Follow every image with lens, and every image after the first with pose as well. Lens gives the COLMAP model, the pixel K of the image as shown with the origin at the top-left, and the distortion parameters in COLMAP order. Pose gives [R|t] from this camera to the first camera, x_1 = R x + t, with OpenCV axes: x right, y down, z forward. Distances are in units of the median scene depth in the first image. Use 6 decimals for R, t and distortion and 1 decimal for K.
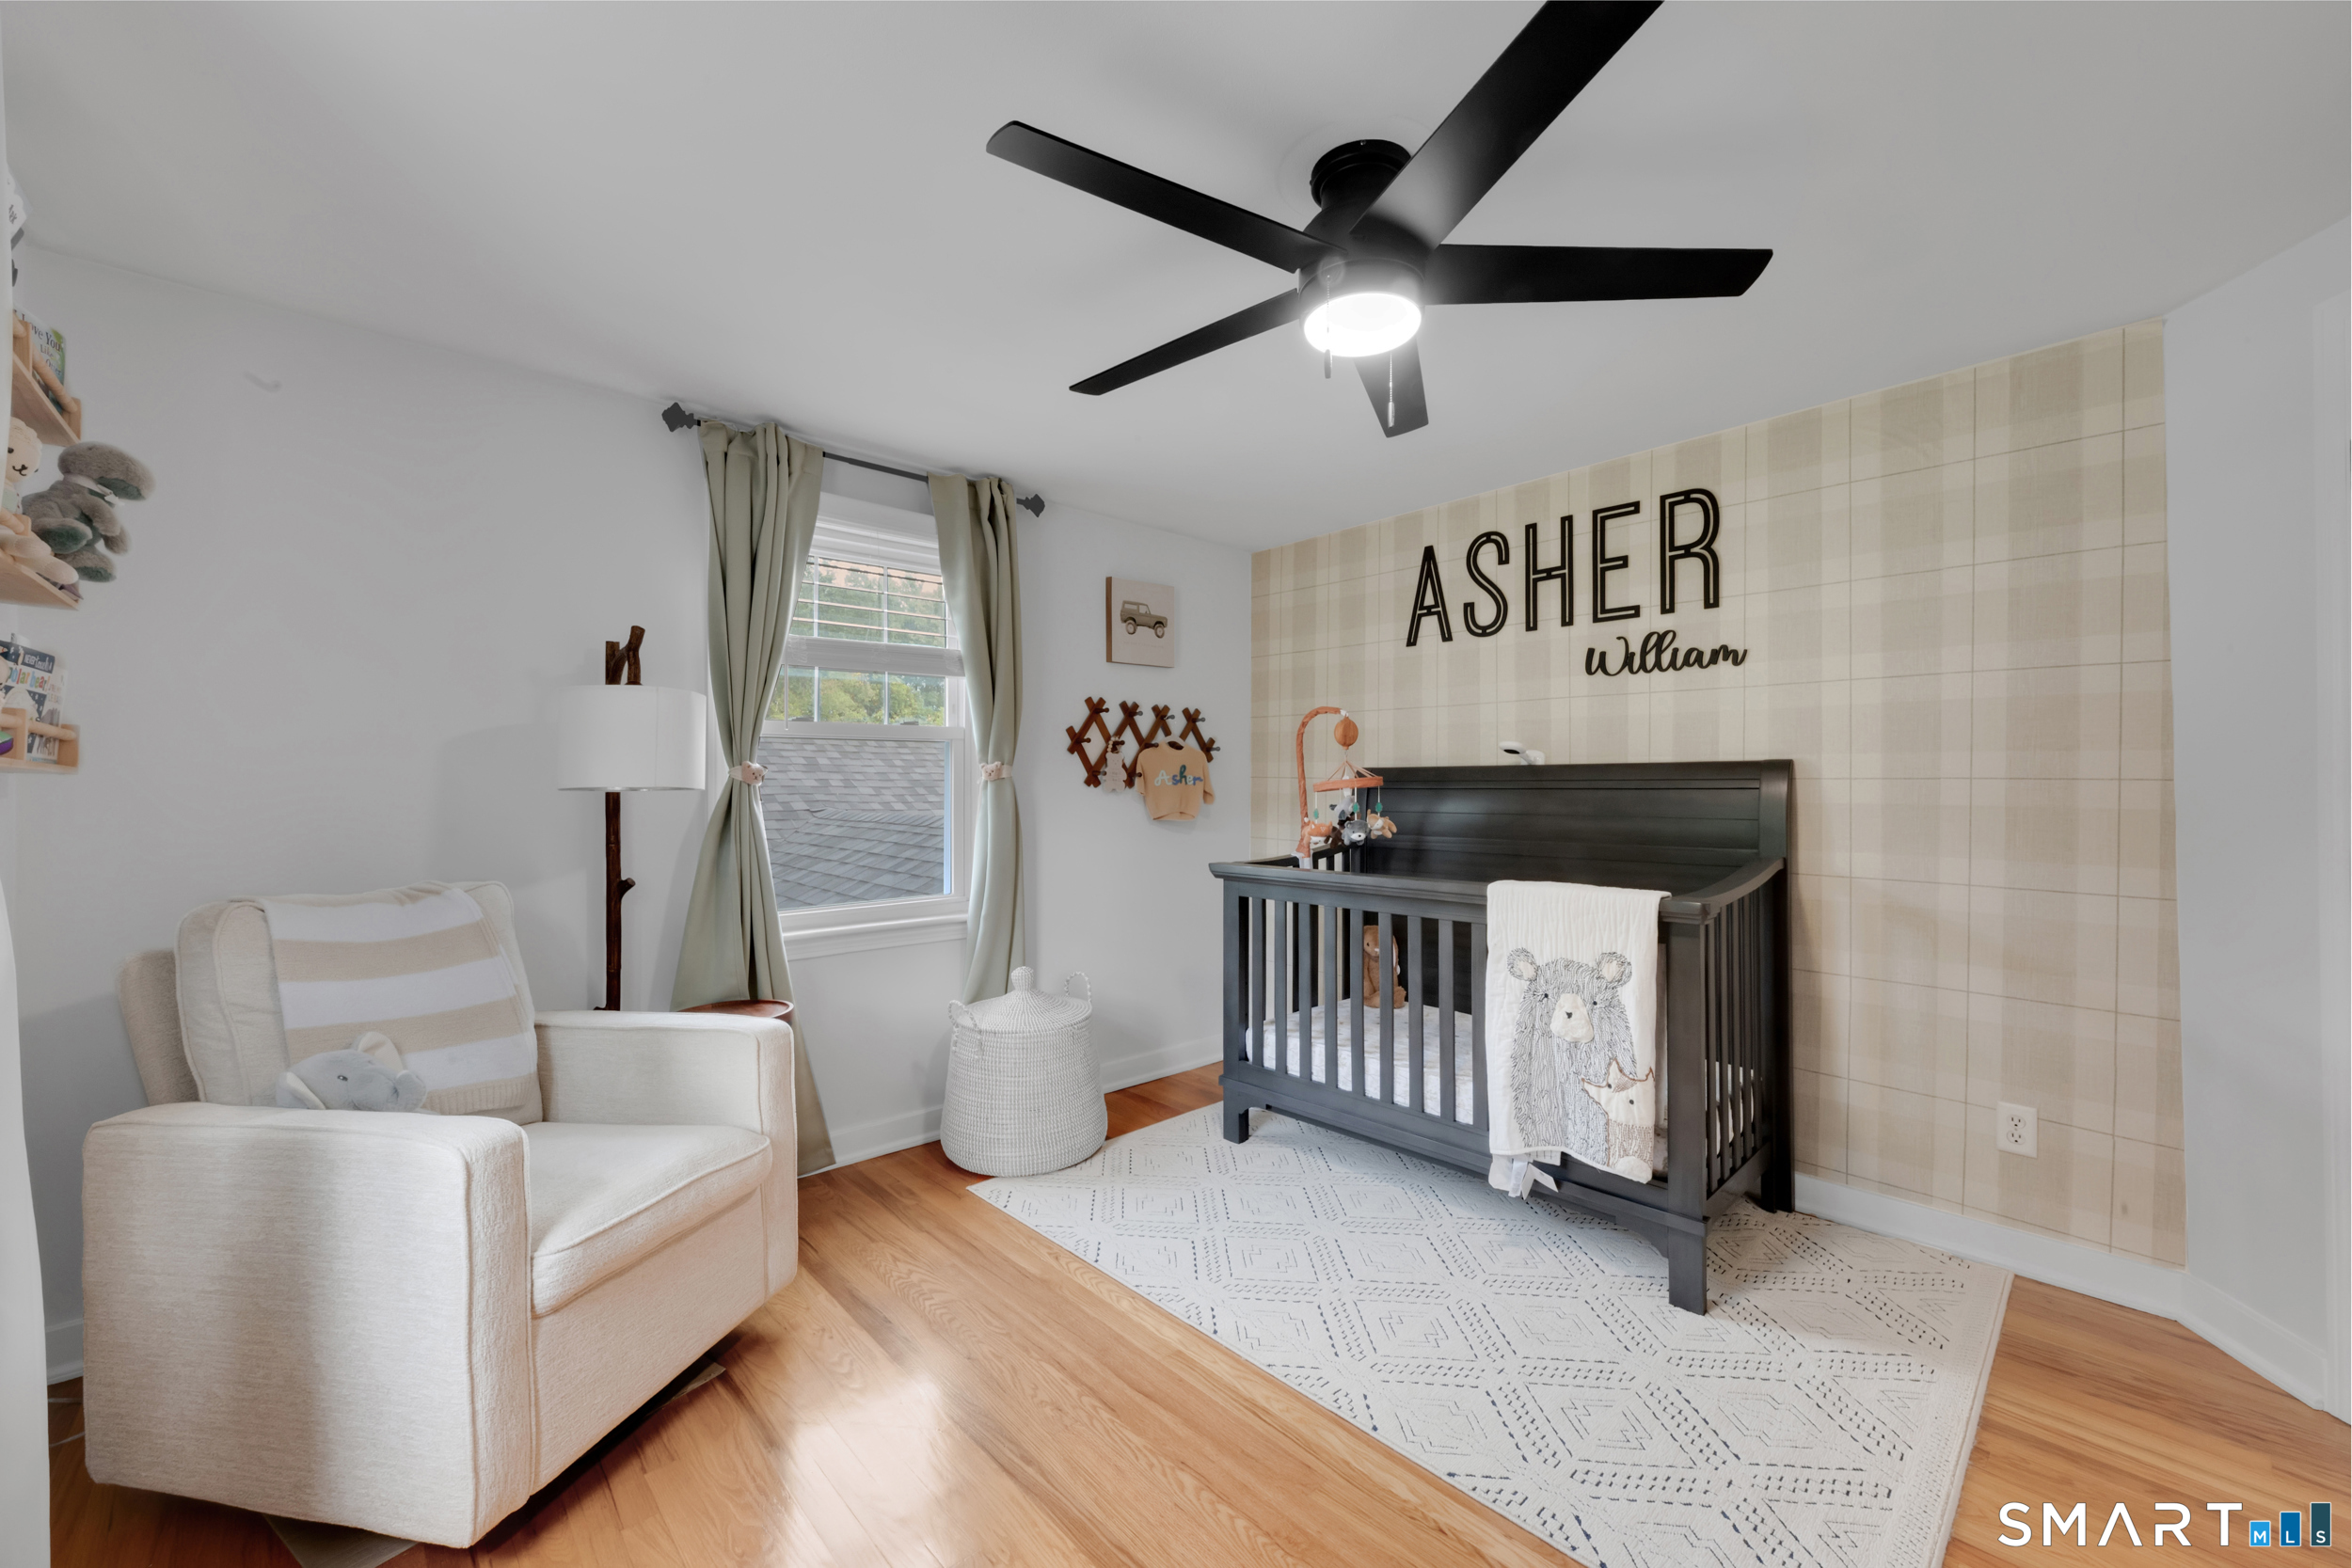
lens RADIAL K [[919.3, 0, 1172.2], [0, 919.3, 789.3], [0, 0, 1]] dist [-0.002786, -0.000007]
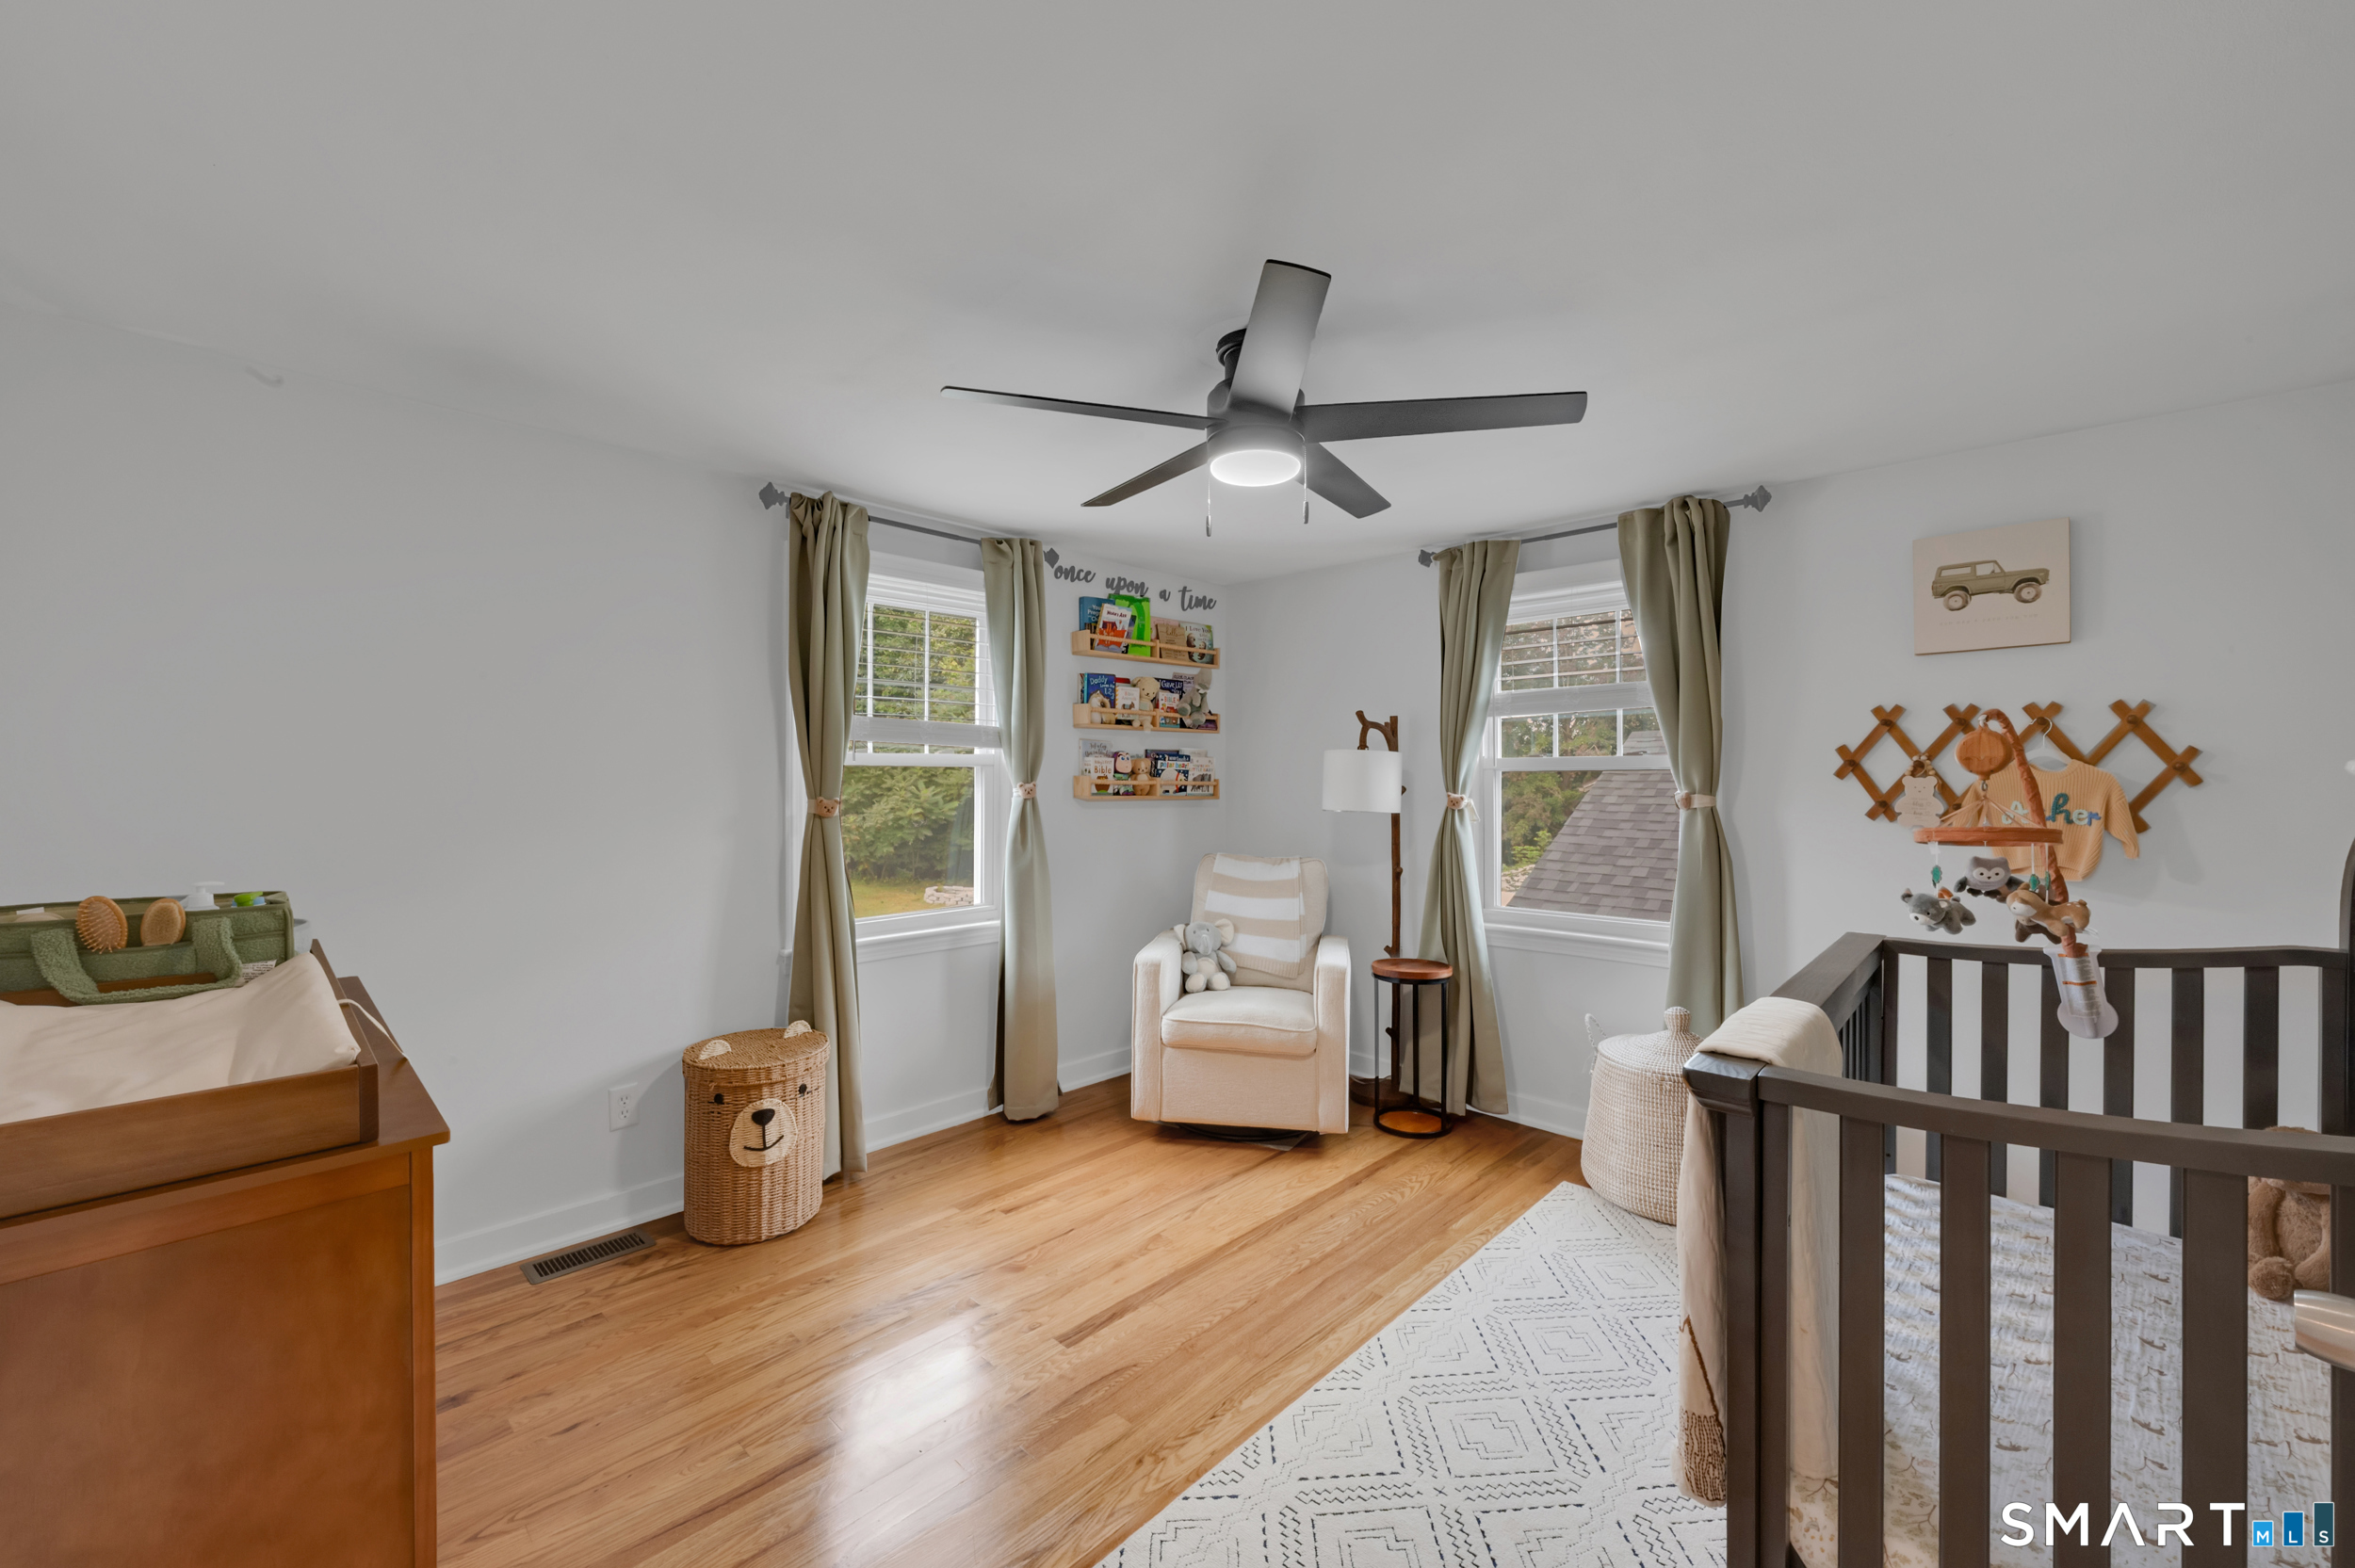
lens RADIAL K [[920.5, 0, 1174.2], [0, 920.5, 784.5], [0, 0, 1]] dist [-0.002786, -0.000007]
pose [[0.070886, 0.003662, -0.997478, 0.647847], [-0.007524, 0.999967, 0.003136, -0.030960], [0.997456, 0.007283, 0.070911, 0.352093]]
